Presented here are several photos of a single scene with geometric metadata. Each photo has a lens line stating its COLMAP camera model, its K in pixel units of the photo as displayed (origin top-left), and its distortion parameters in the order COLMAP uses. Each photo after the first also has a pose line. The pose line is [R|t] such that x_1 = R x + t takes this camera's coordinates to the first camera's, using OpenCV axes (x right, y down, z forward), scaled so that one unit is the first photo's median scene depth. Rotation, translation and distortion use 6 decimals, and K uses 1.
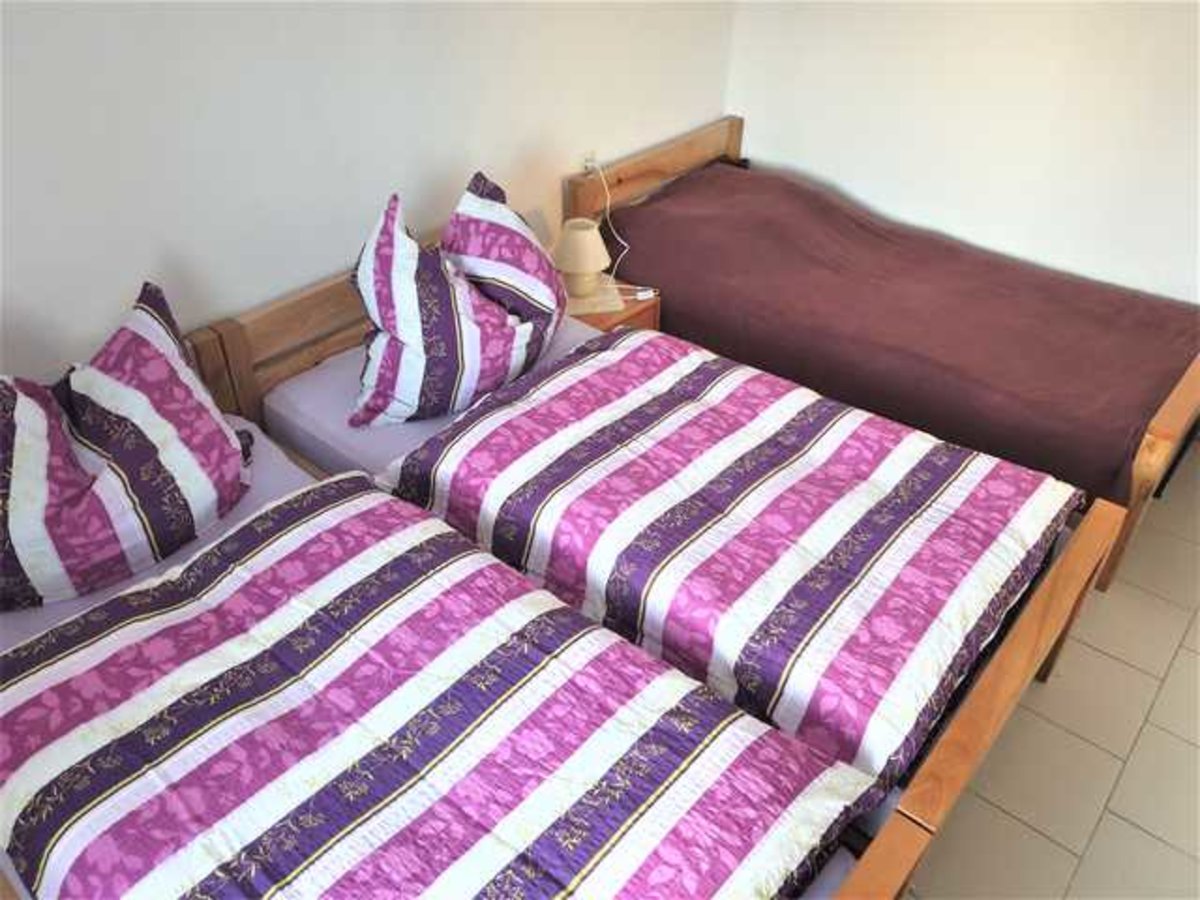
lens RADIAL K [[943.8, 0, 603.8], [0, 943.8, 453.5], [0, 0, 1]] dist [0.011035, -0.004166]
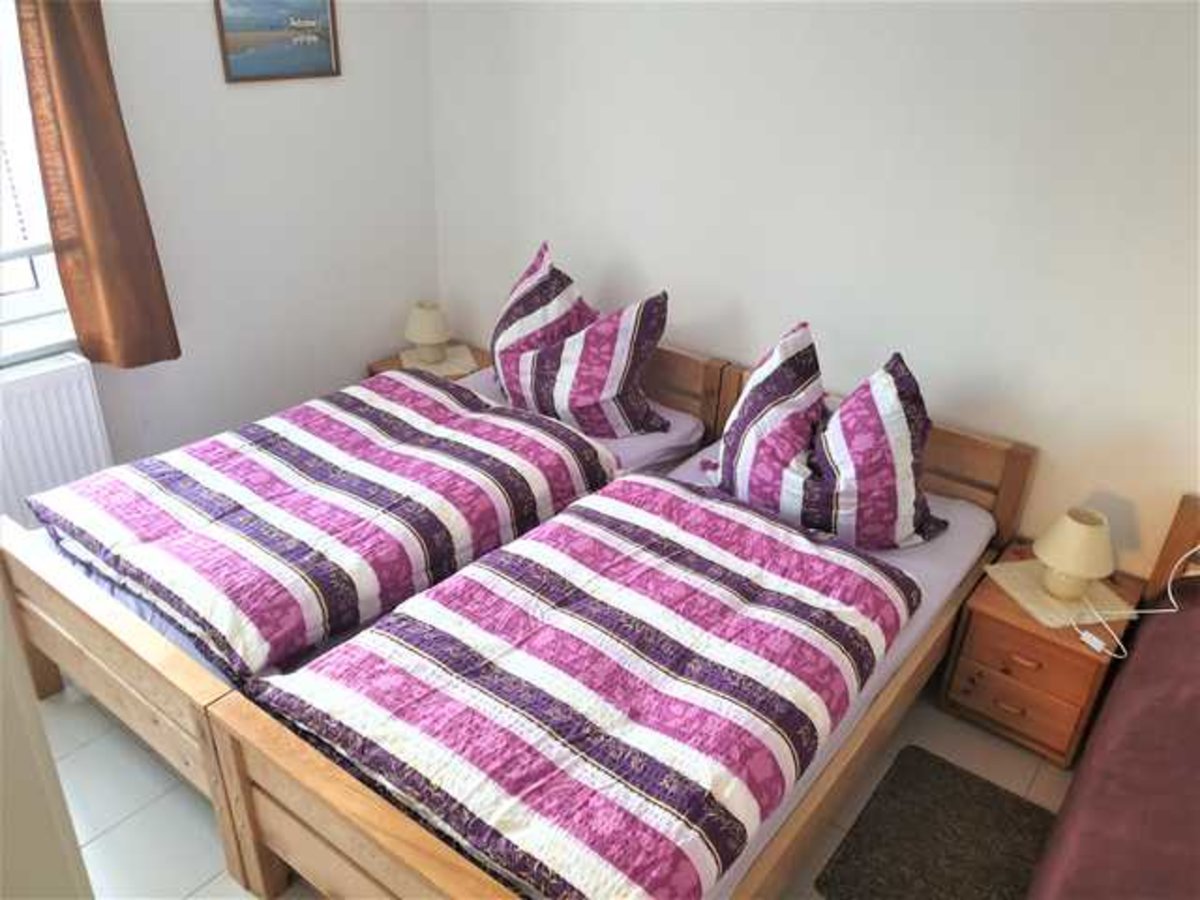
lens RADIAL K [[943.8, 0, 603.8], [0, 943.8, 453.5], [0, 0, 1]] dist [0.011035, -0.004166]
pose [[0.050141, 0.446795, -0.893230, 1.062803], [-0.630406, 0.707839, 0.318674, -0.455637], [0.774645, 0.547119, 0.317154, 0.650405]]
